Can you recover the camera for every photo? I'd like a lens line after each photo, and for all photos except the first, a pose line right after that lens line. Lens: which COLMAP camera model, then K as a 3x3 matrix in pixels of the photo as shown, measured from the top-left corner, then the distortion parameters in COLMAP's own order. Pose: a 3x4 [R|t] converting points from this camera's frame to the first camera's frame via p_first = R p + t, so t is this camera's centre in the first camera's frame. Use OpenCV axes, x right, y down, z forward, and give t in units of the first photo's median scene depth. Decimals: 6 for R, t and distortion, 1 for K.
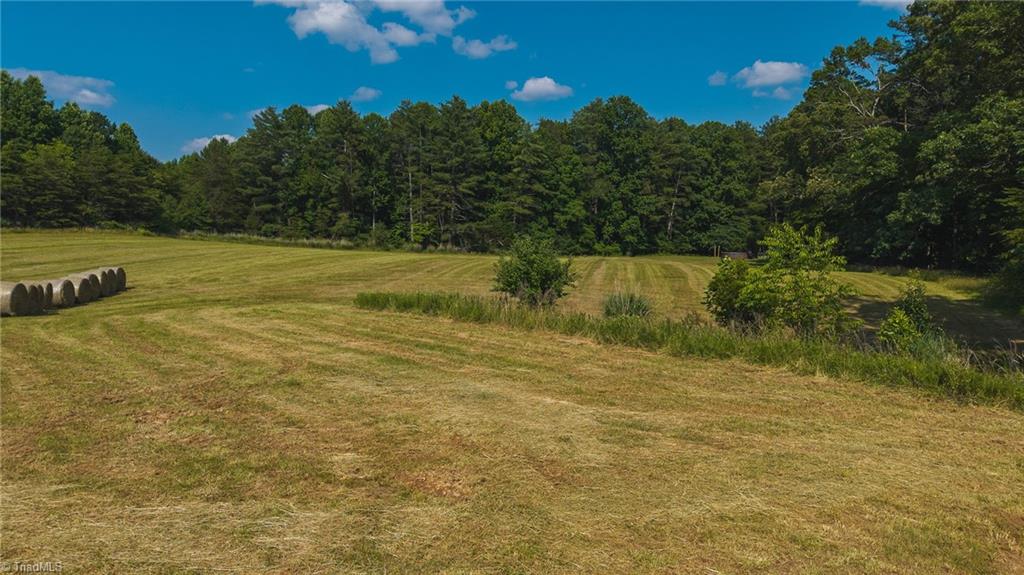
lens RADIAL K [[687.1, 0, 503.4], [0, 687.1, 287.3], [0, 0, 1]] dist [0.025288, -0.019047]
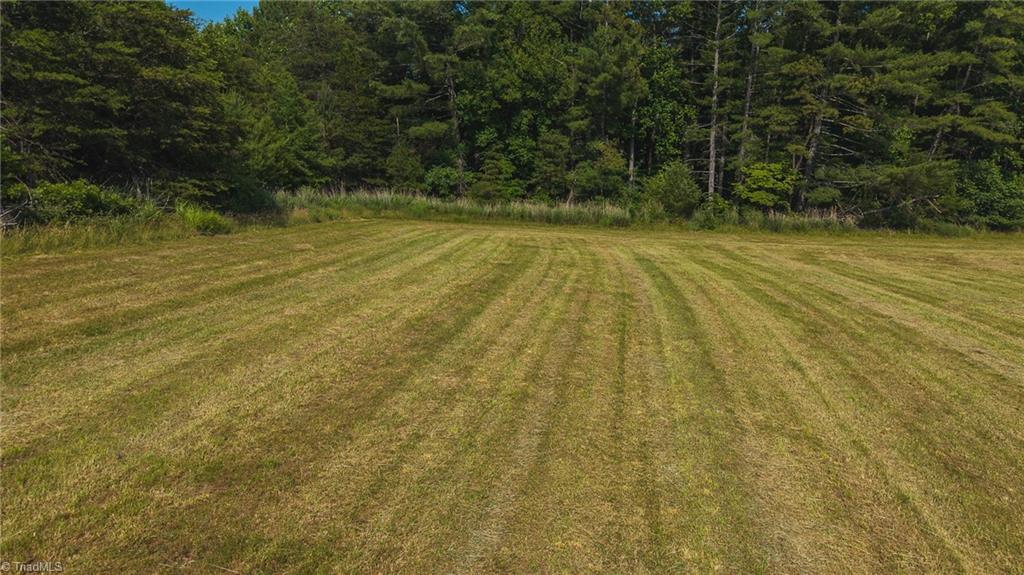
lens RADIAL K [[687.1, 0, 506.2], [0, 687.1, 285.9], [0, 0, 1]] dist [0.025288, -0.019047]
pose [[0.999244, -0.003476, 0.038730, -0.317077], [-0.000605, 0.994486, 0.104872, -0.063069], [-0.038881, -0.104816, 0.993731, 0.559421]]
